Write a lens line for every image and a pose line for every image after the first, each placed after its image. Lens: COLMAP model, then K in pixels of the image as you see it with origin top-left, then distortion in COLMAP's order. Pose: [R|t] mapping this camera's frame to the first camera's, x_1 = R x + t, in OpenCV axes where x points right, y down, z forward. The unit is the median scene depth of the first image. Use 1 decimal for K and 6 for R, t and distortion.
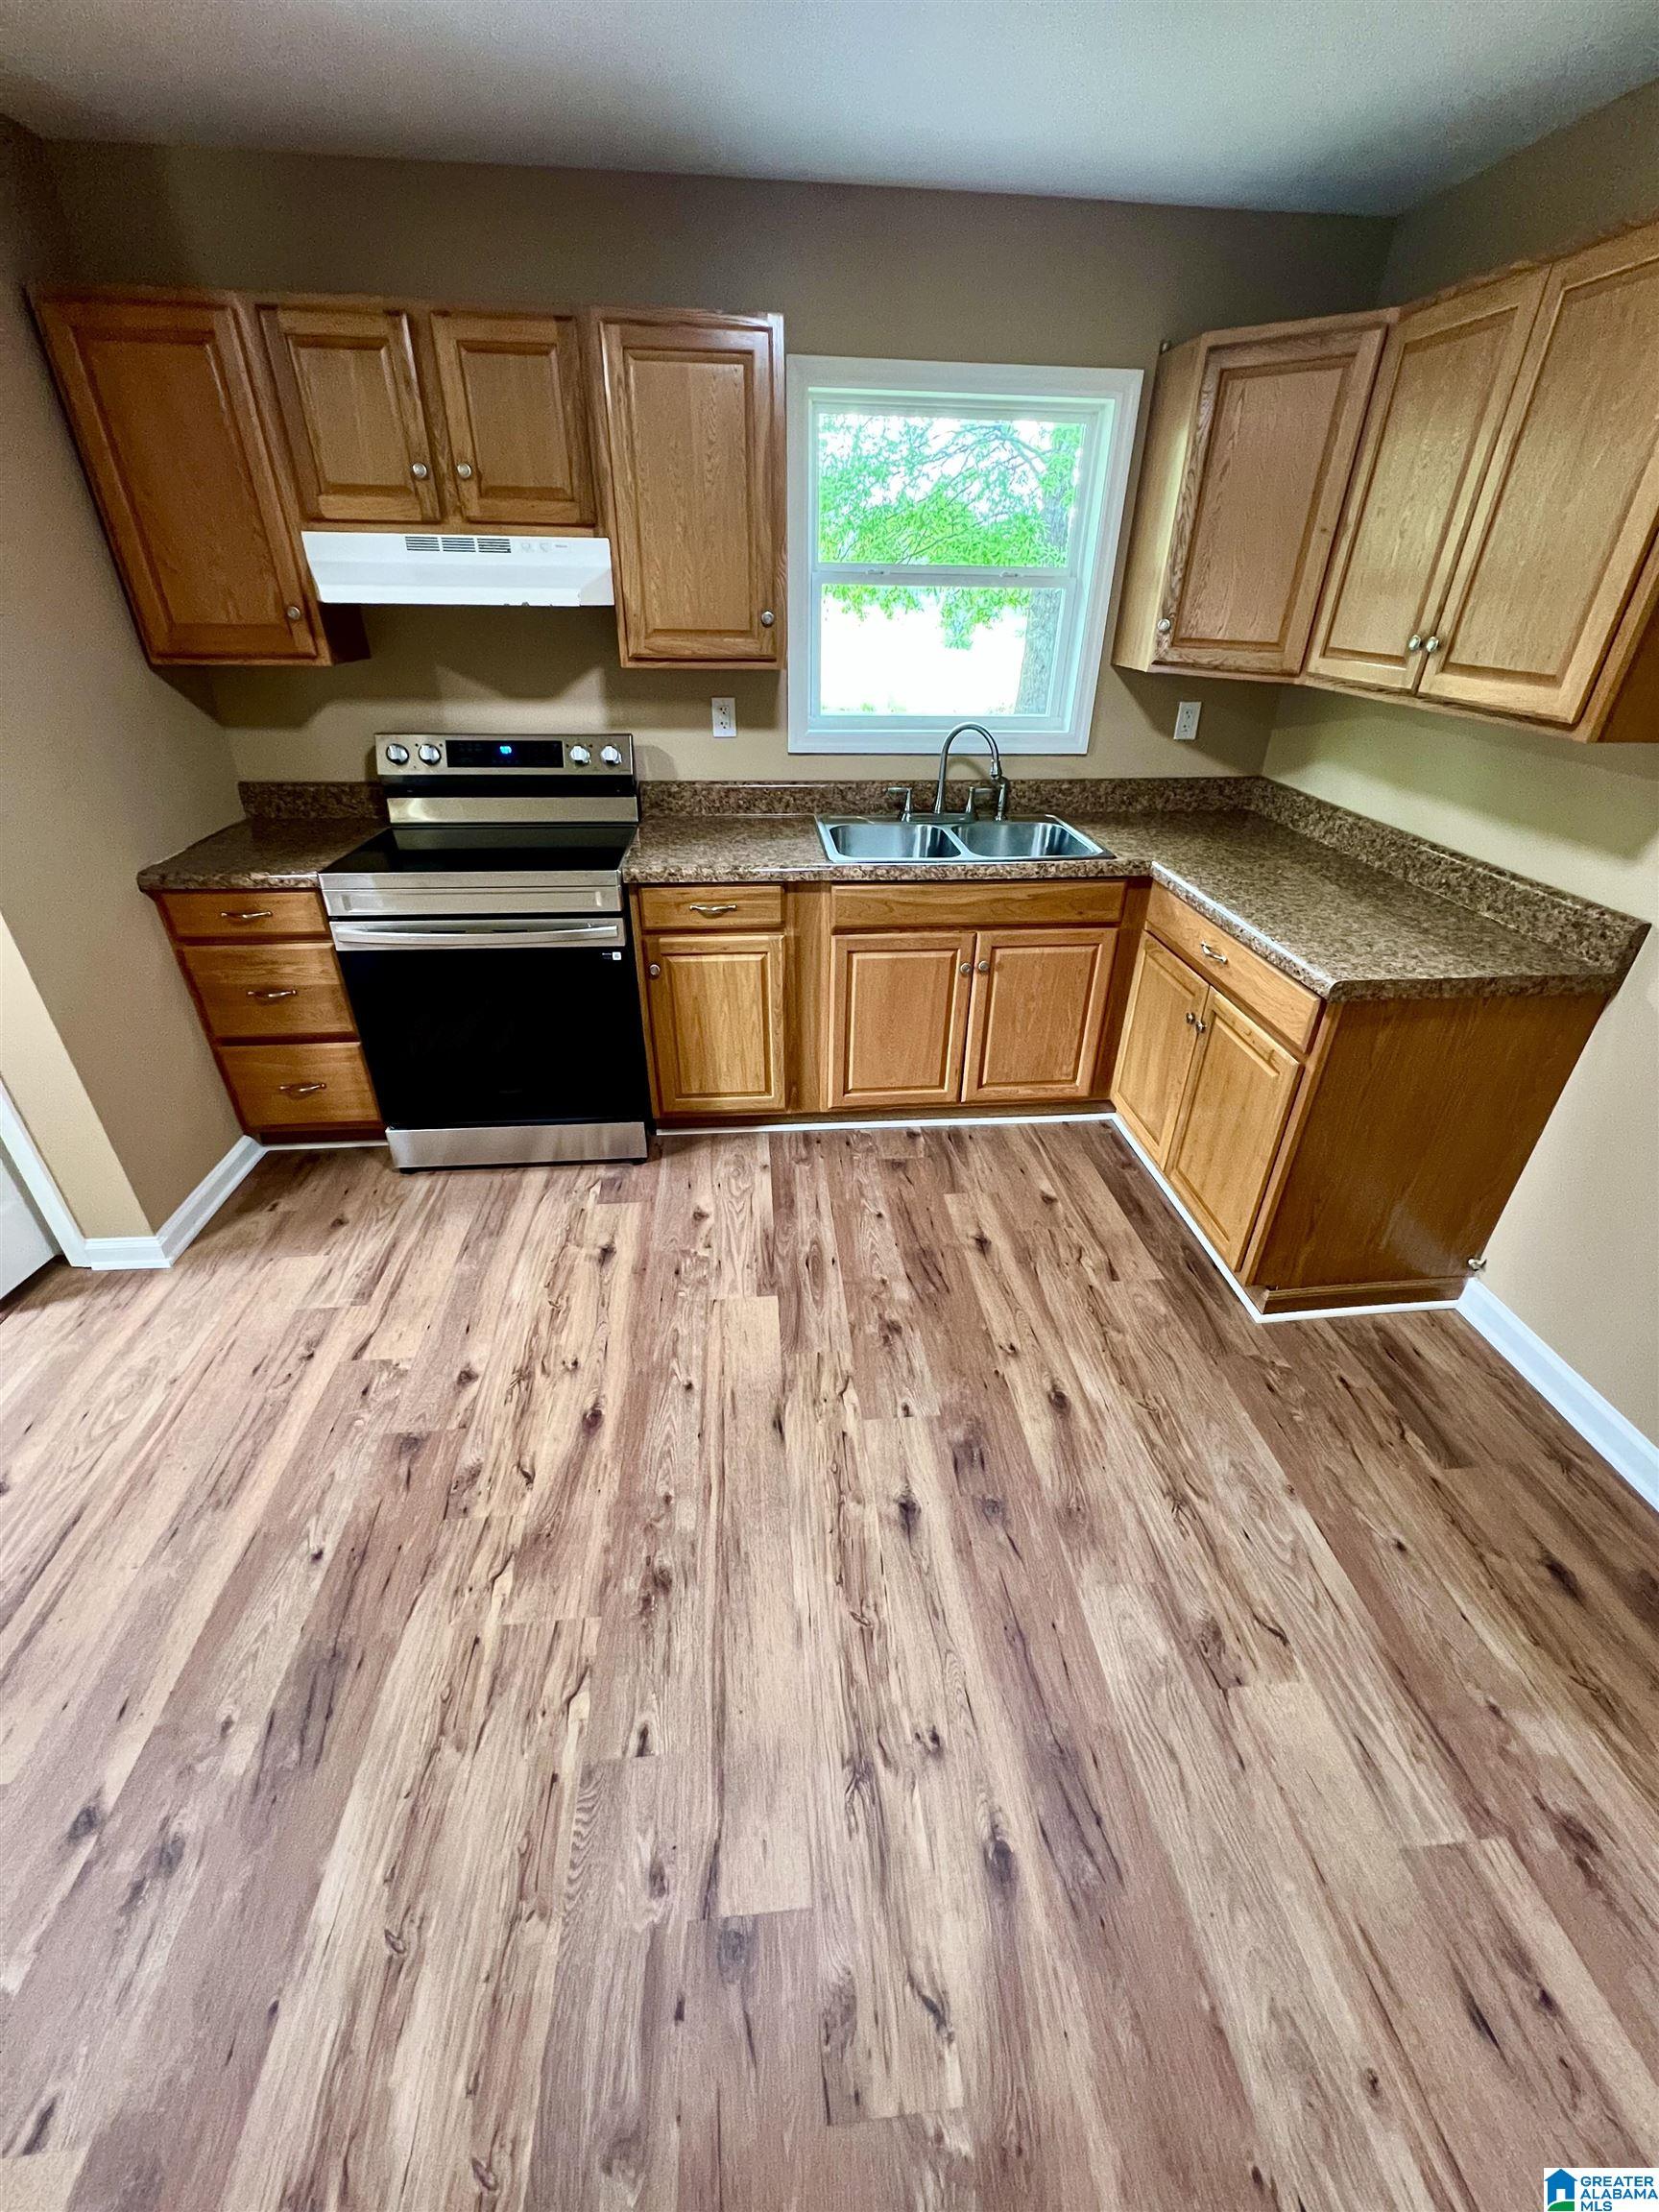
lens RADIAL K [[884.0, 0, 845.6], [0, 884.0, 1098.2], [0, 0, 1]] dist [-0.005803, 0.000970]
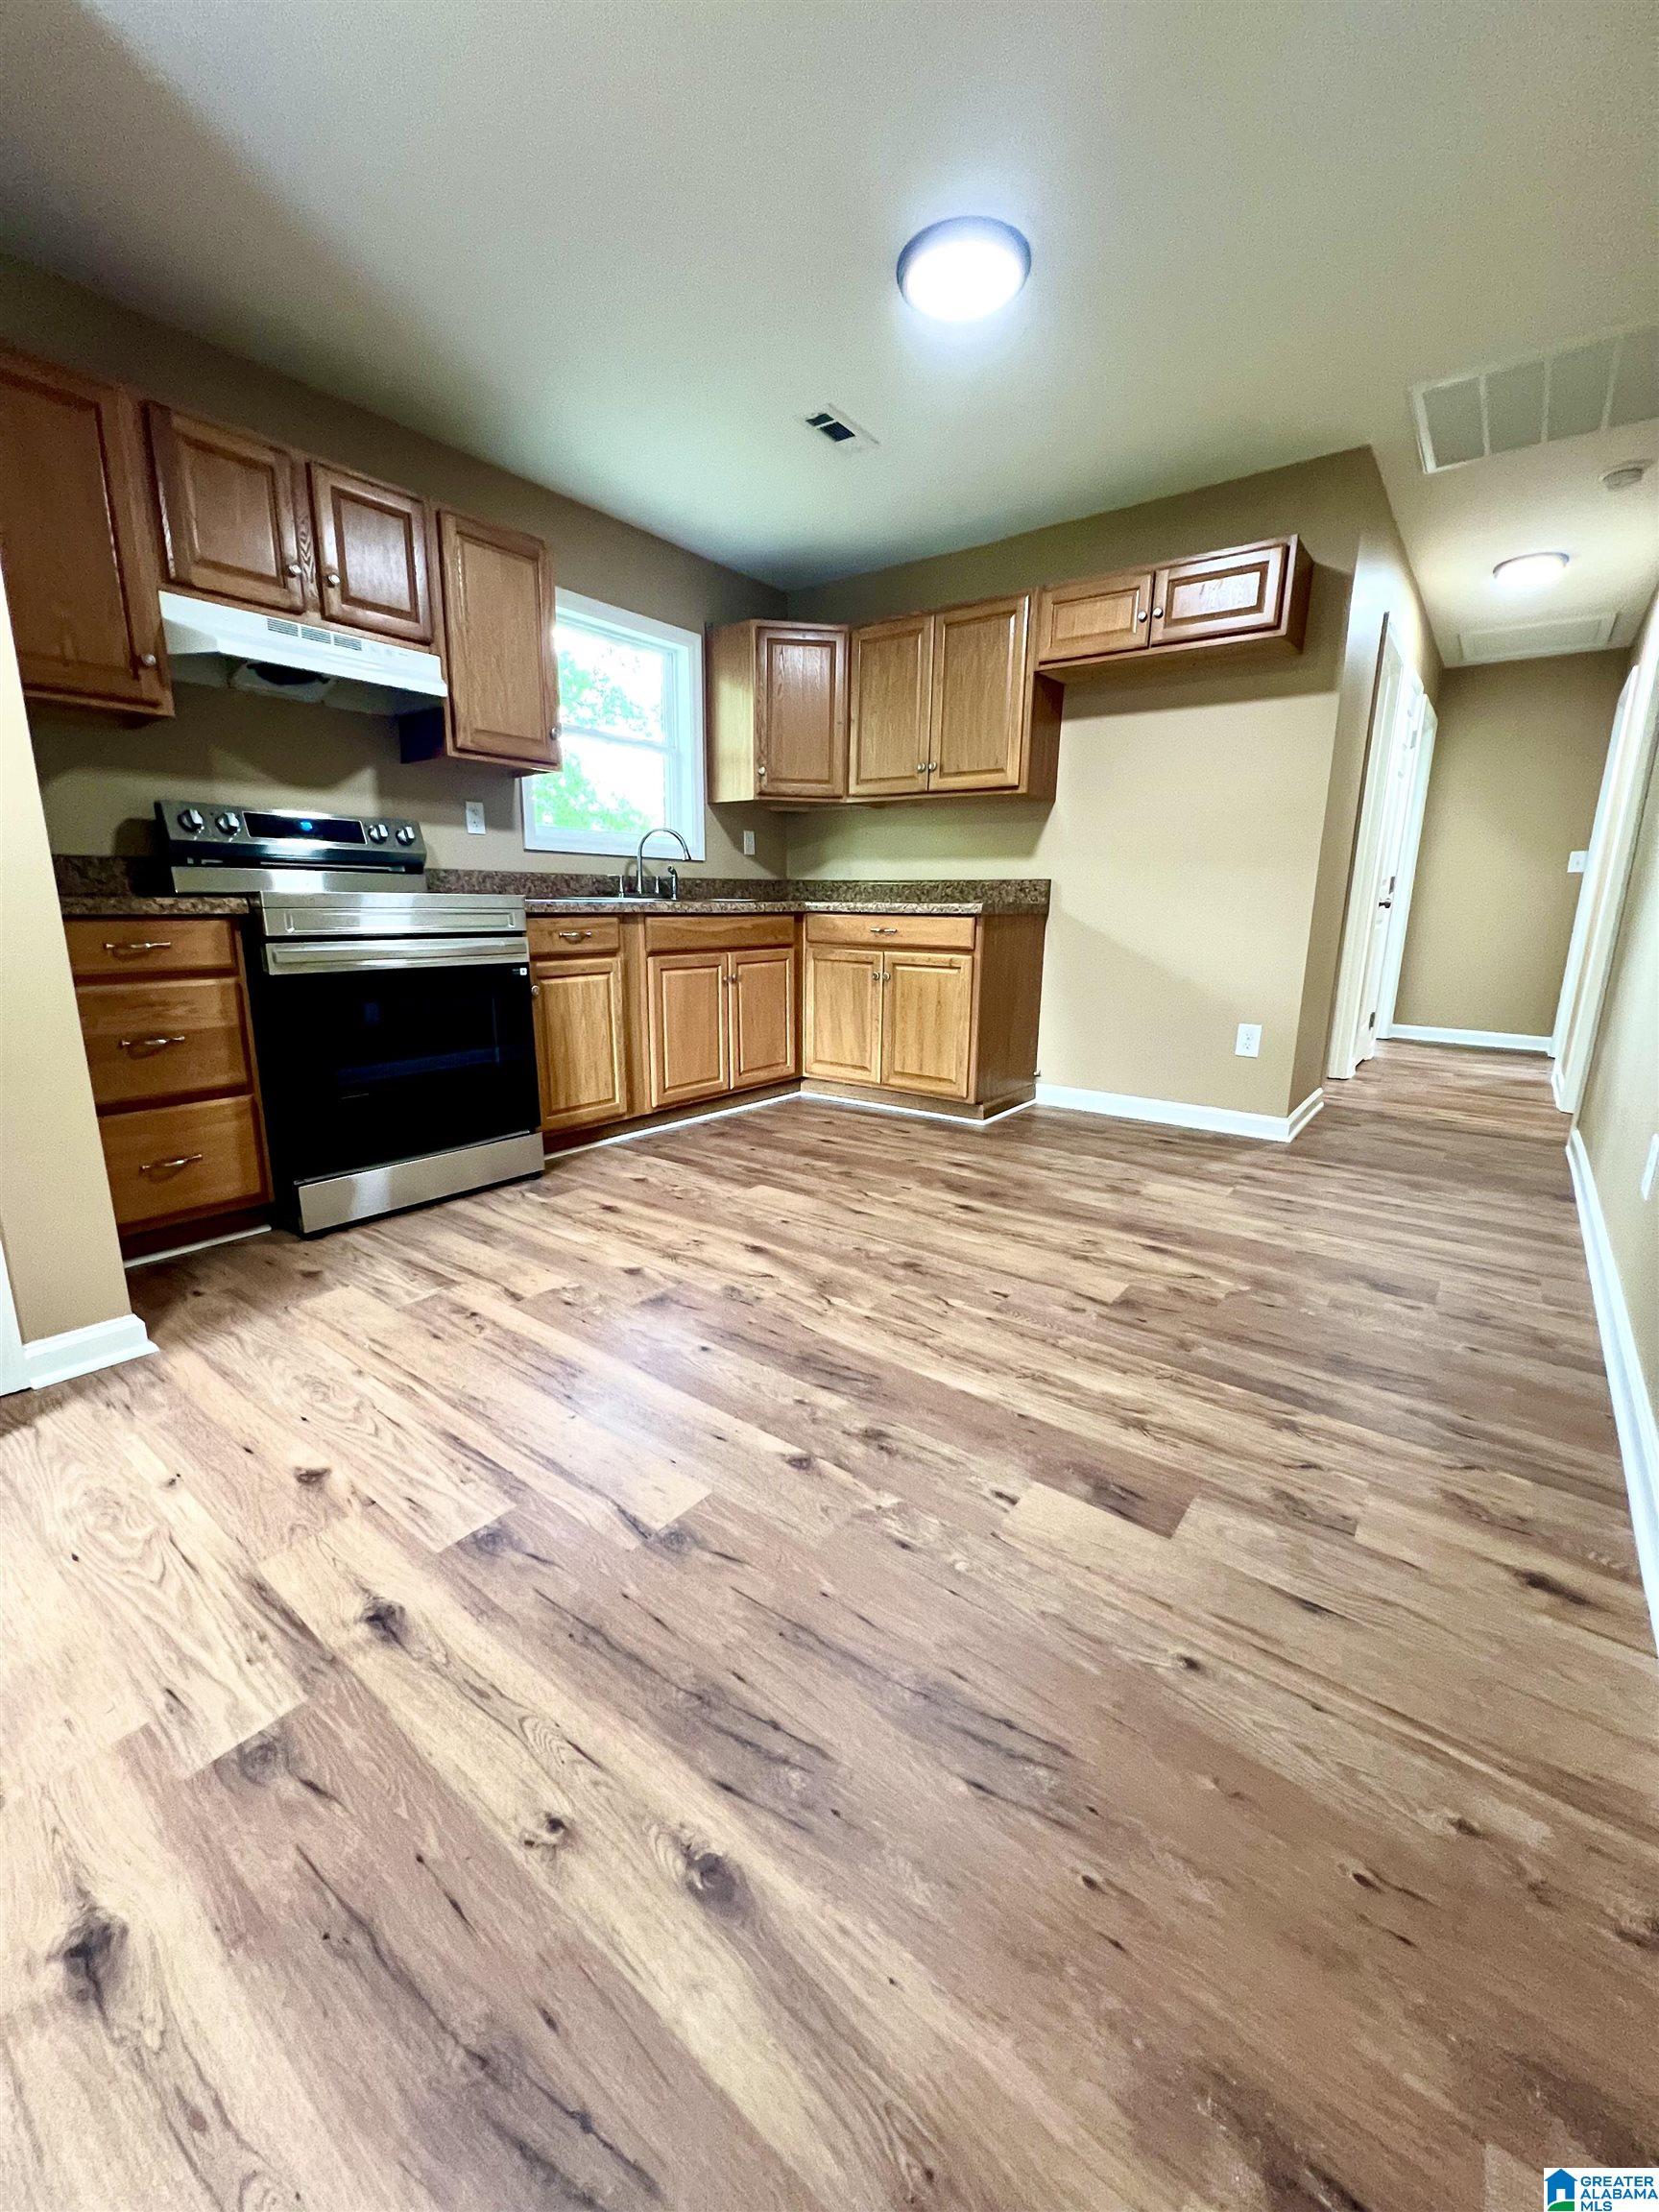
lens RADIAL K [[884.0, 0, 830.3], [0, 884.0, 1105.7], [0, 0, 1]] dist [-0.005803, 0.000970]
pose [[0.678718, -0.172101, 0.713949, -0.887318], [0.371413, 0.919104, -0.131531, 0.318071], [-0.633556, 0.354442, 0.687733, 0.014074]]
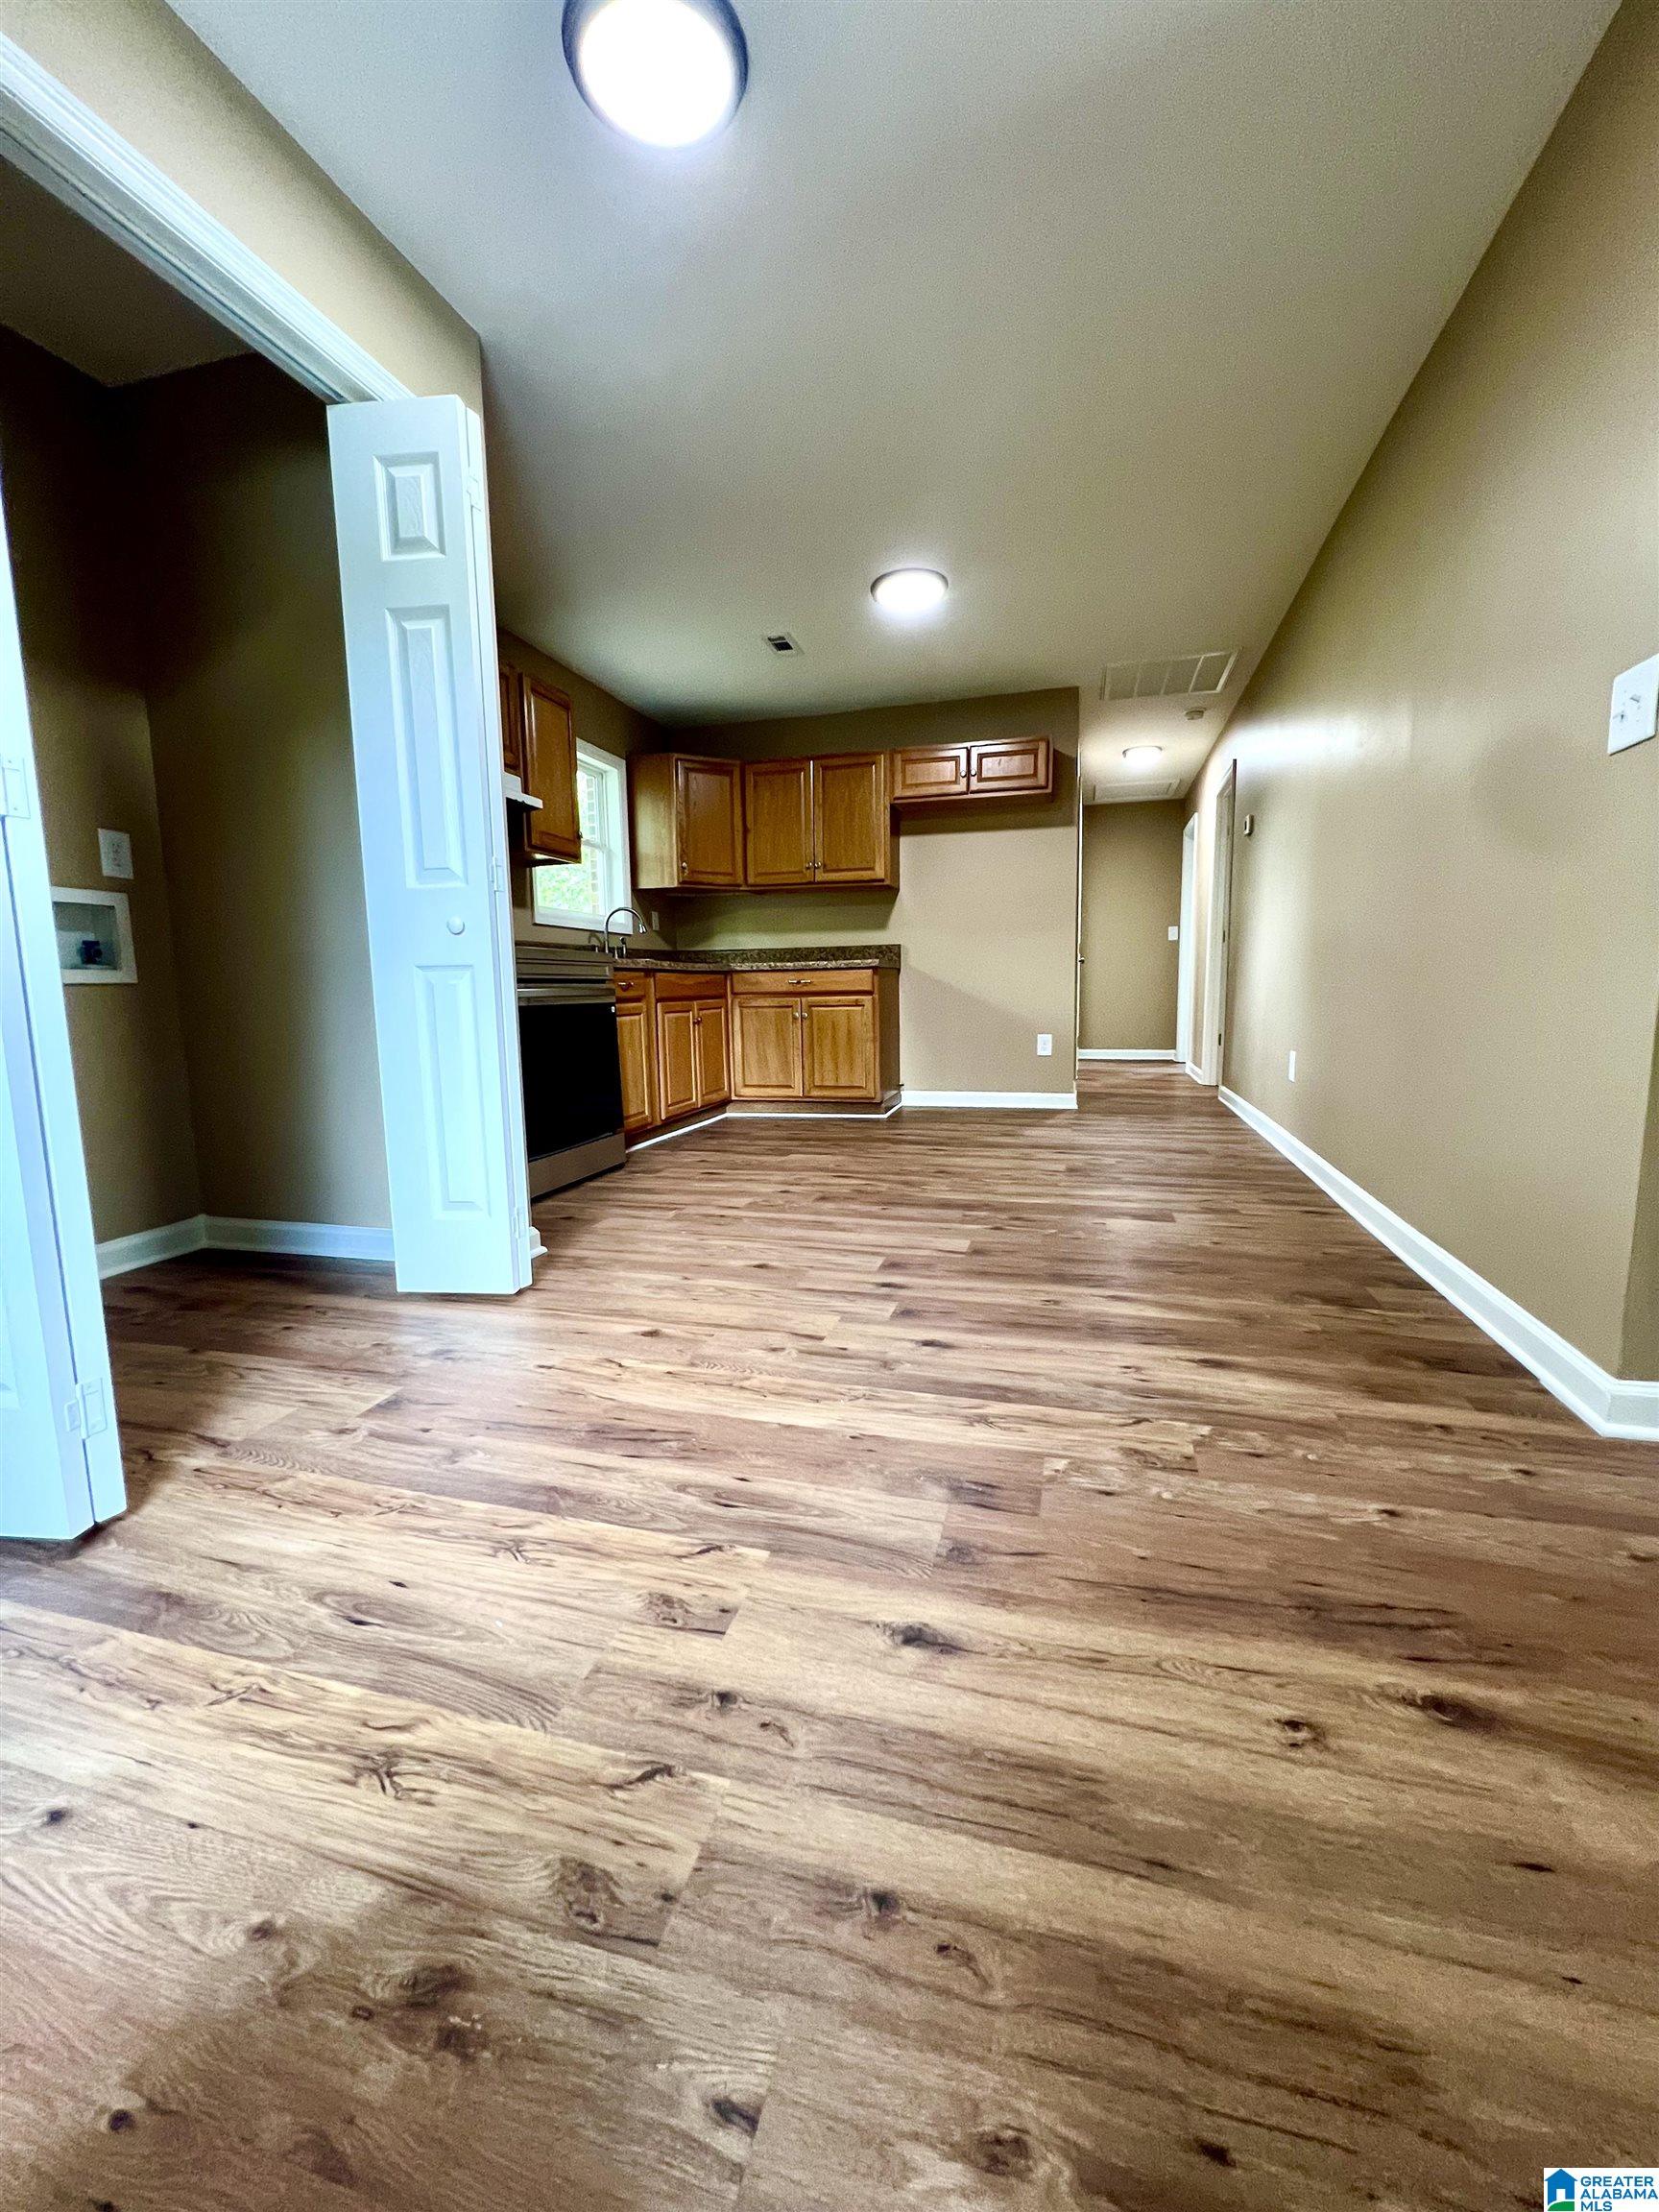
lens RADIAL K [[884.0, 0, 835.0], [0, 884.0, 1095.6], [0, 0, 1]] dist [-0.005803, 0.000970]
pose [[0.361803, -0.134771, 0.922462, -1.644256], [0.495068, 0.866219, -0.067619, 0.280025], [-0.789940, 0.481146, 0.380121, 0.190604]]
